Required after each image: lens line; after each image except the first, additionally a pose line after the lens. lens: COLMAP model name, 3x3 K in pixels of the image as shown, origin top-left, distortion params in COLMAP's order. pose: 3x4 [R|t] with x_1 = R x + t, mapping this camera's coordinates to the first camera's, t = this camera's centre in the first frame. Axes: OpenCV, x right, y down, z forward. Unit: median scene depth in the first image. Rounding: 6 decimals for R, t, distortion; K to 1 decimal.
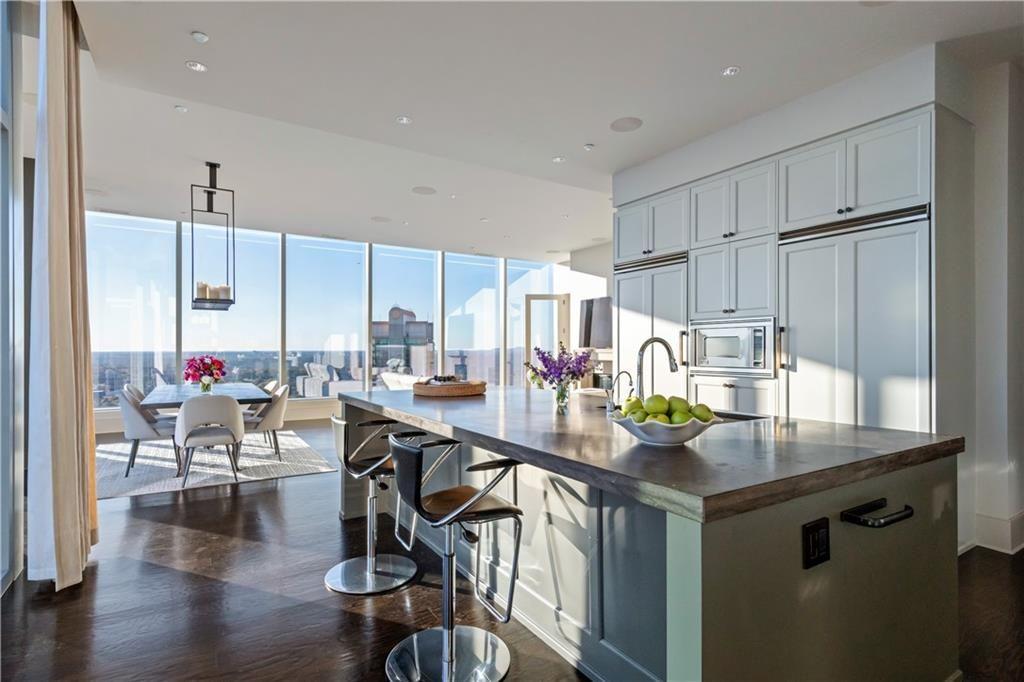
lens RADIAL K [[562.0, 0, 512.0], [0, 562.0, 341.0], [0, 0, 1]] dist [-0.004601, -0.001451]
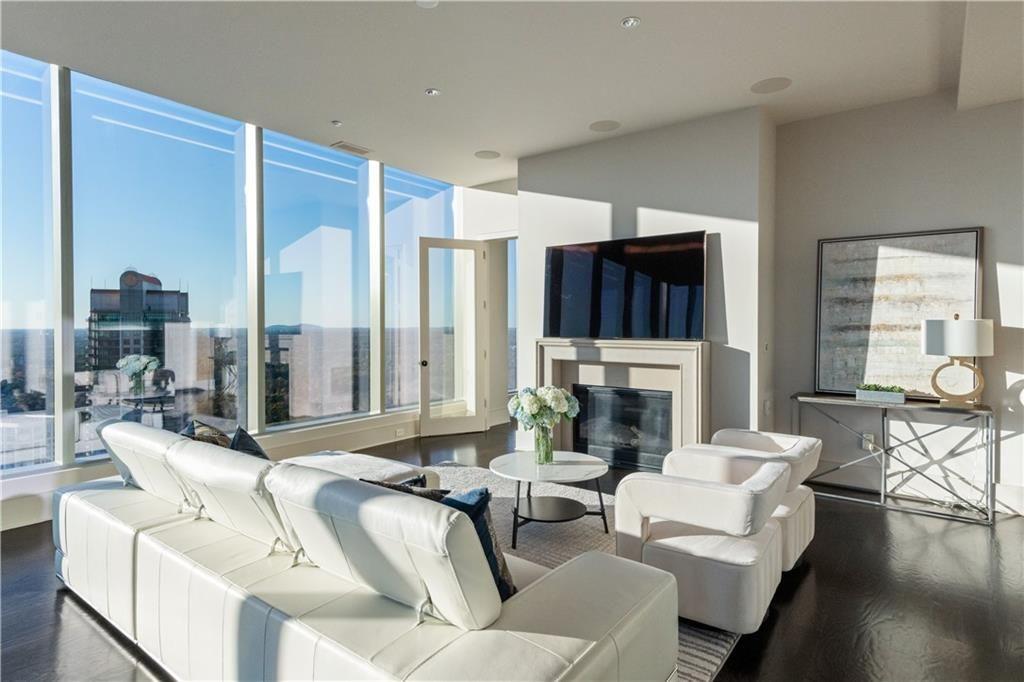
lens RADIAL K [[562.0, 0, 512.0], [0, 562.0, 341.0], [0, 0, 1]] dist [-0.004601, -0.001451]
pose [[0.922817, 0.008814, 0.385138, -0.102098], [-0.022282, 0.999286, 0.030520, 0.000861], [-0.384593, -0.036746, 0.922354, 0.455477]]
